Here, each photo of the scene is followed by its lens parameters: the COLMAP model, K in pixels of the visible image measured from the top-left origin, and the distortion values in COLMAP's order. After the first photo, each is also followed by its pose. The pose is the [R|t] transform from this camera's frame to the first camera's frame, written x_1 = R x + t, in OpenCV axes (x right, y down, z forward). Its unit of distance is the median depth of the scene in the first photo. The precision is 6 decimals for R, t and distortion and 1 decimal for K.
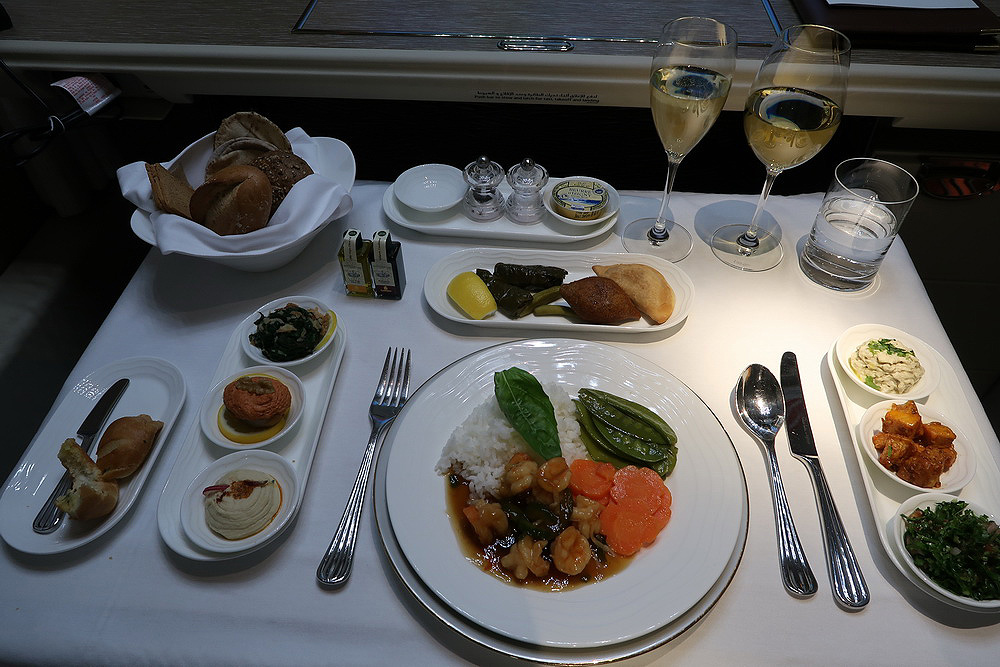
lens RADIAL K [[678.2, 0, 500.0], [0, 678.2, 333.5], [0, 0, 1]] dist [0.033381, -0.002738]
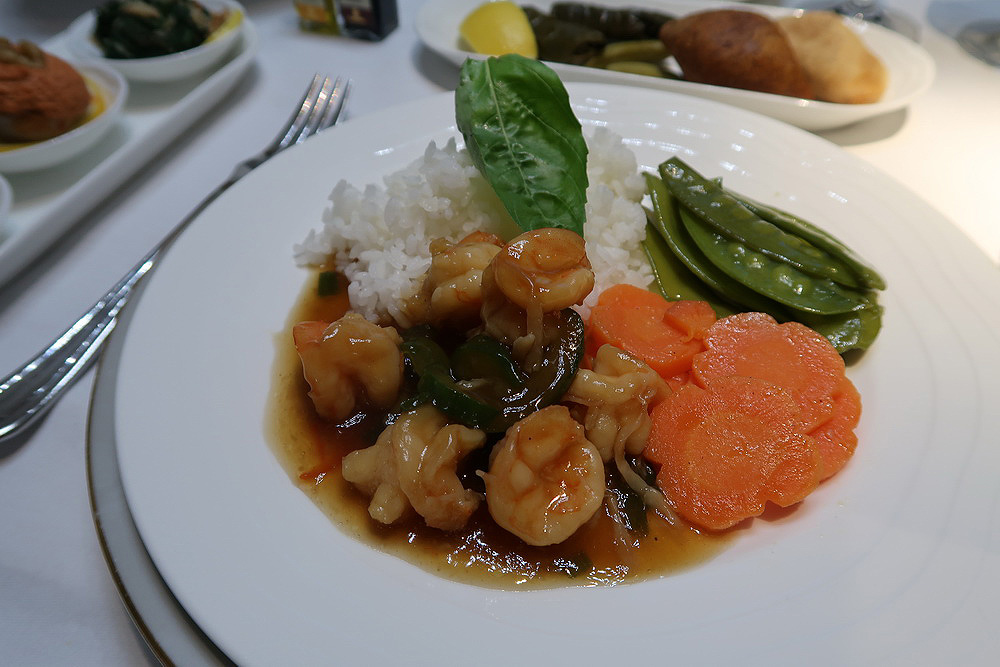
lens RADIAL K [[678.2, 0, 500.0], [0, 678.2, 333.5], [0, 0, 1]] dist [0.033381, -0.002738]
pose [[0.975566, 0.172155, -0.136503, 0.099304], [-0.168852, 0.985002, 0.035511, 0.206999], [0.140569, -0.011595, 0.990003, 0.568109]]
